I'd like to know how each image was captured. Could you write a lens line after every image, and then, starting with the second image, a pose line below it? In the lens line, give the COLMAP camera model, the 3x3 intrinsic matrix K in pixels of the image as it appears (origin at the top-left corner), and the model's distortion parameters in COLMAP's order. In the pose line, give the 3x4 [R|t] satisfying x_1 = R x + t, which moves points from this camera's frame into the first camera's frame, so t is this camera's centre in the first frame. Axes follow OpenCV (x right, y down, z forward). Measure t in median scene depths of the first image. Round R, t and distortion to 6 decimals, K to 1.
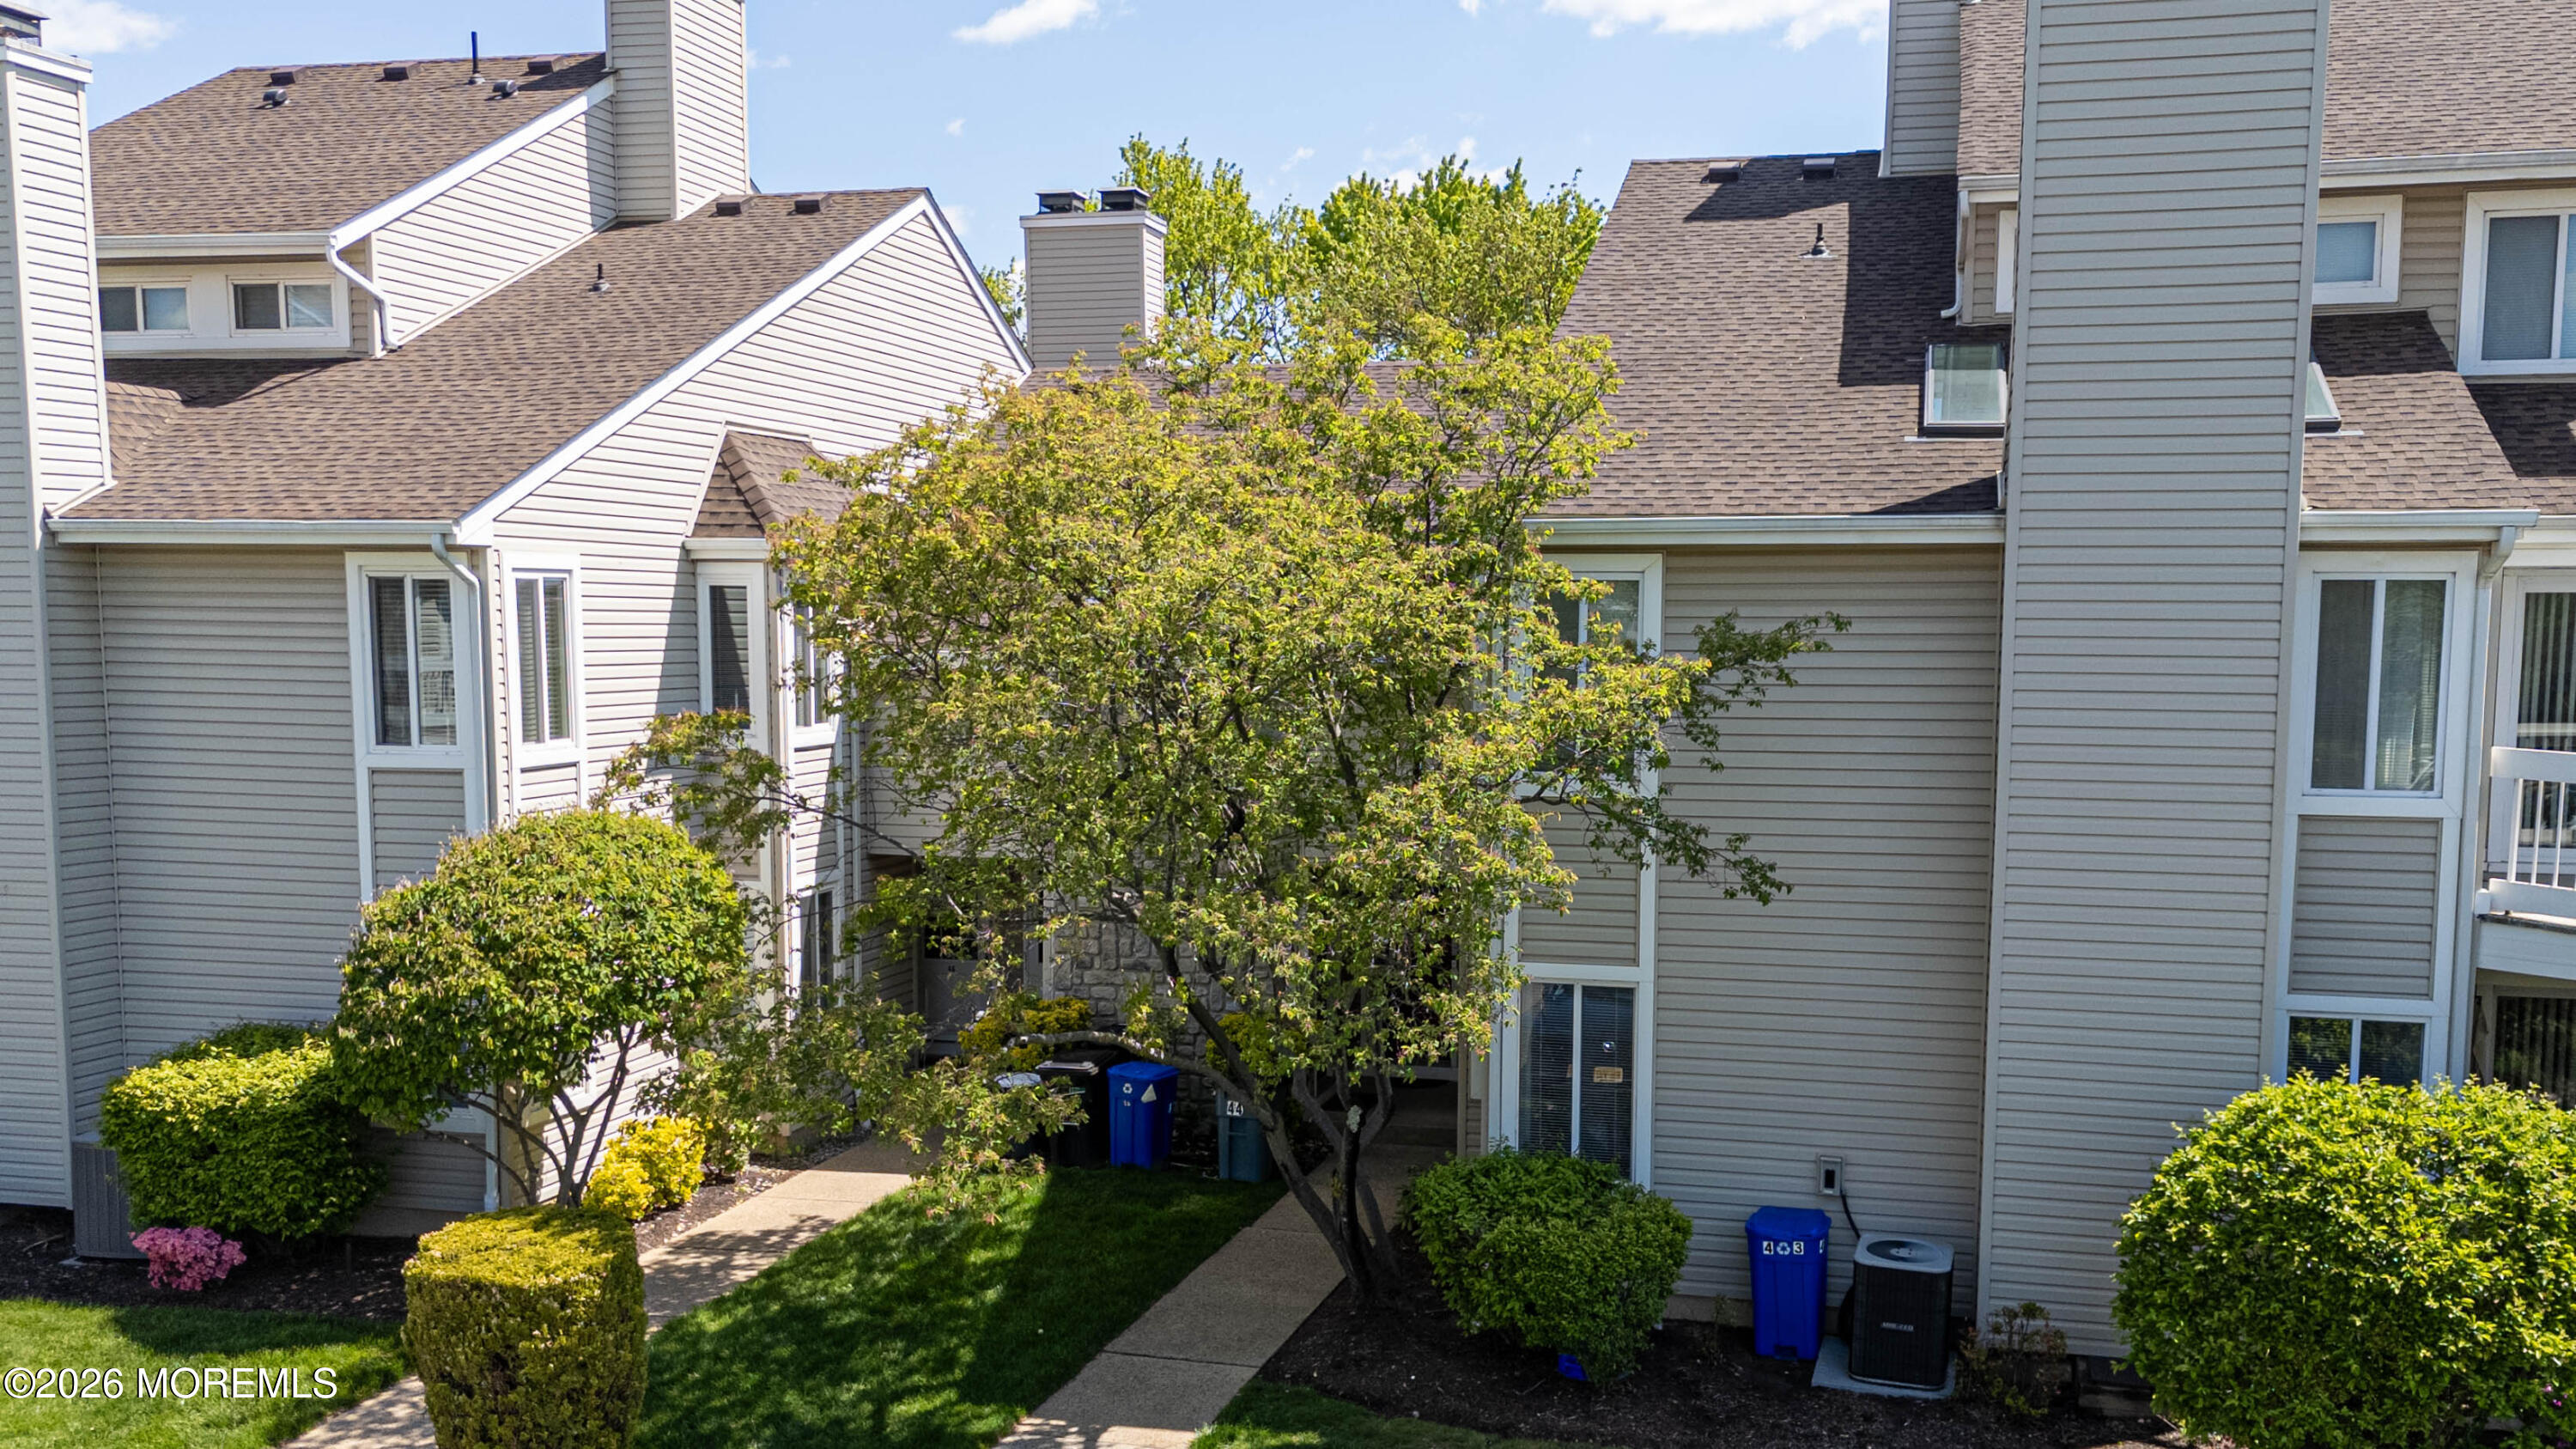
lens RADIAL K [[2296.0, 0, 1394.0], [0, 2296.0, 859.0], [0, 0, 1]] dist [0.089538, -0.143612]
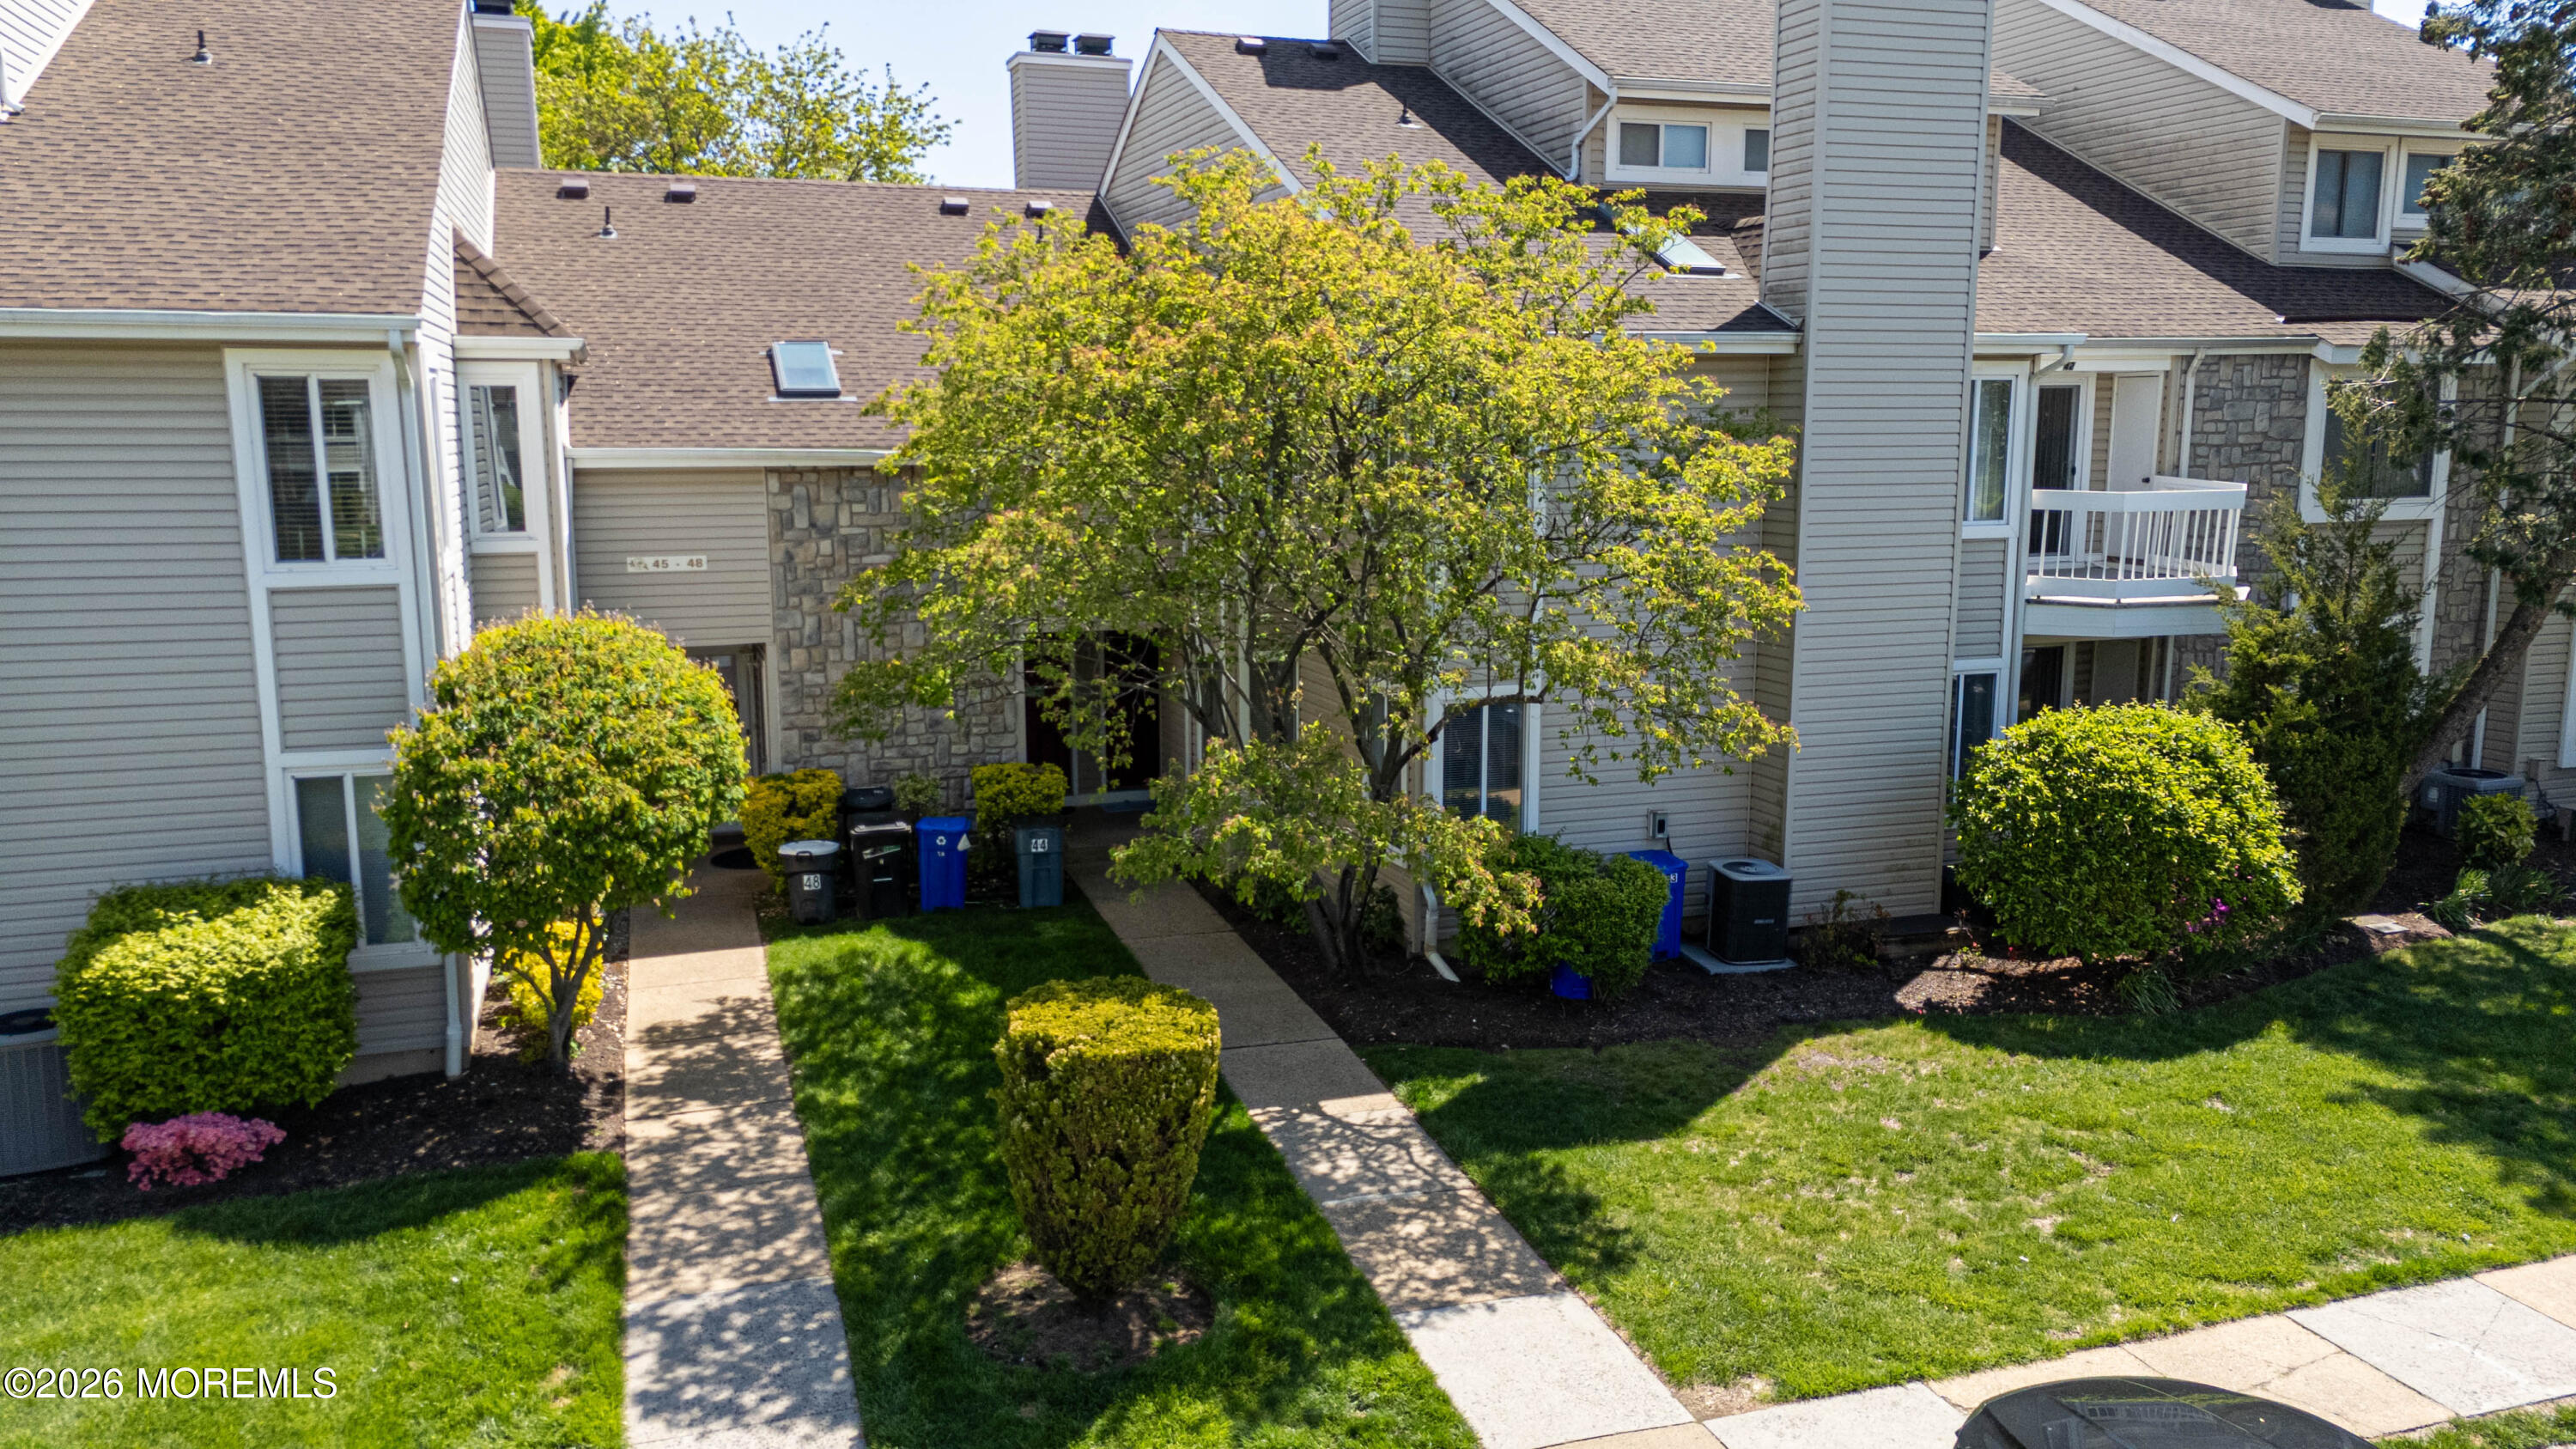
lens RADIAL K [[1860.4, 0, 1288.0], [0, 1860.4, 724.5], [0, 0, 1]] dist [0.063310, -0.051238]
pose [[0.848323, -0.096146, 0.520676, -0.495816], [0.064398, 0.994810, 0.078776, -0.018982], [-0.525548, -0.033297, 0.850112, 0.161952]]
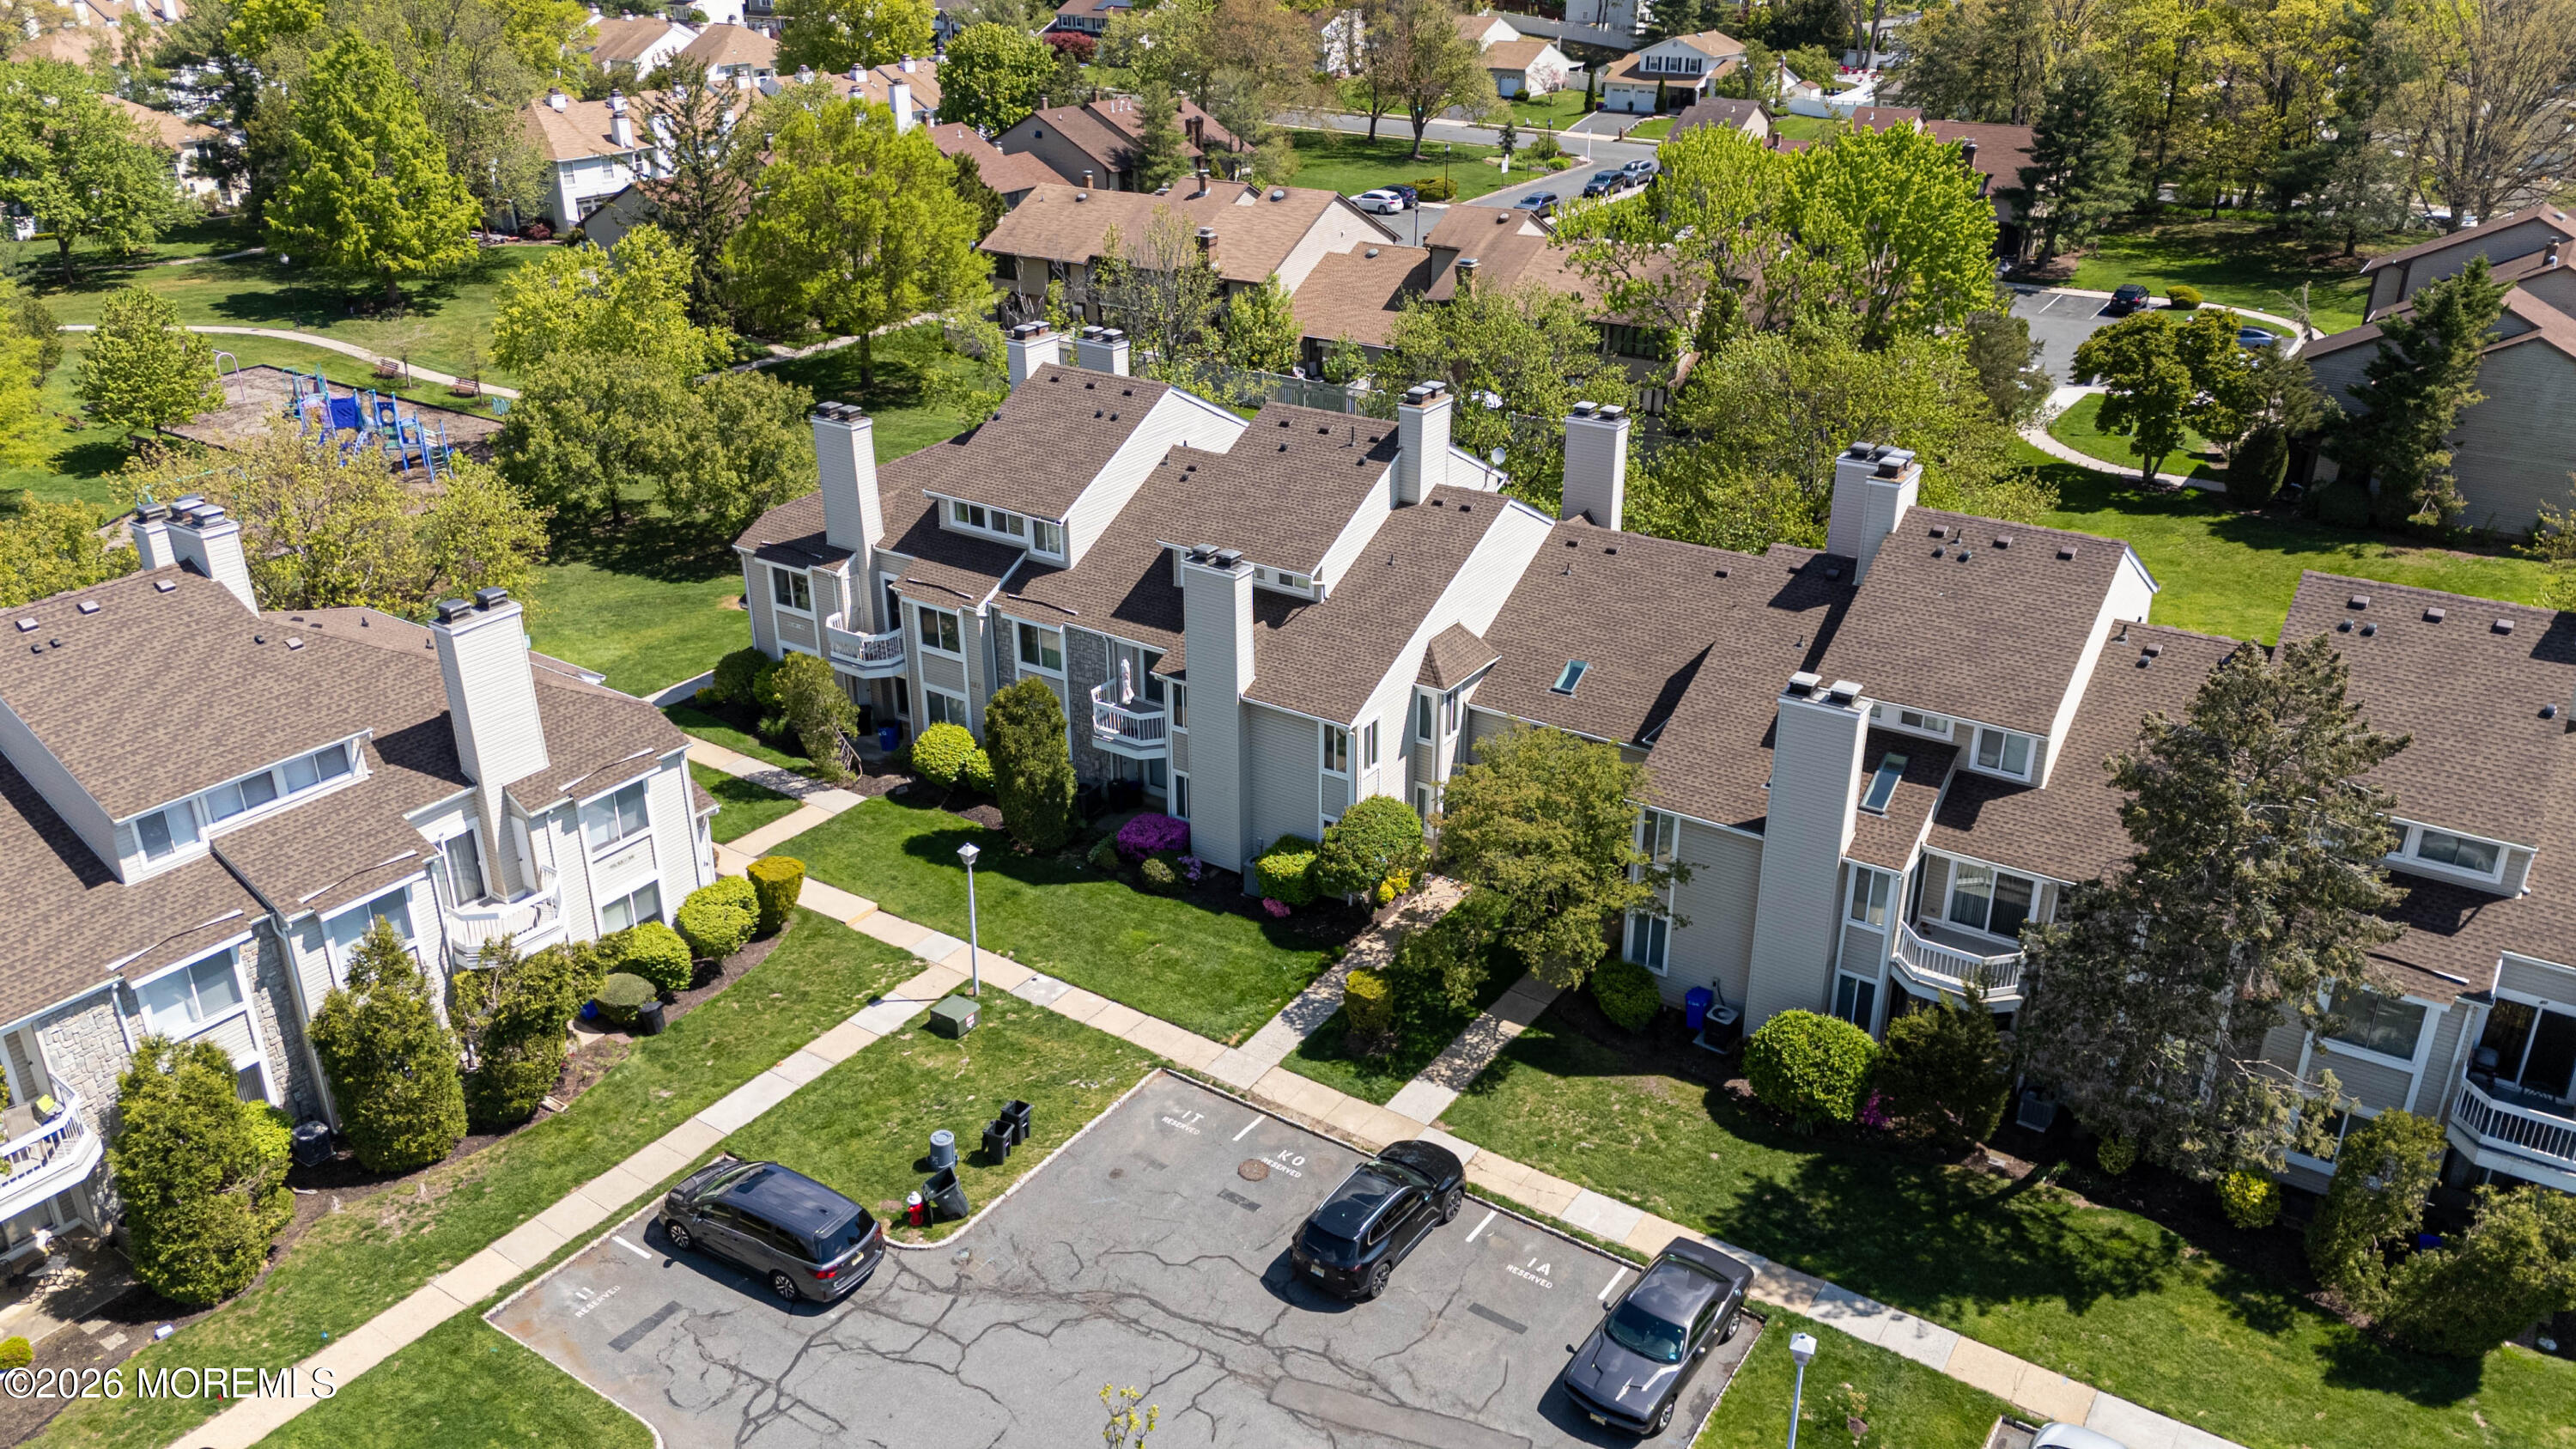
lens RADIAL K [[1860.4, 0, 1288.0], [0, 1860.4, 724.5], [0, 0, 1]] dist [0.063310, -0.051238]
pose [[0.932293, 0.139266, -0.333818, 0.422201], [-0.027883, 0.947830, 0.317554, -0.986693], [0.360627, -0.286746, 0.887539, -1.447872]]
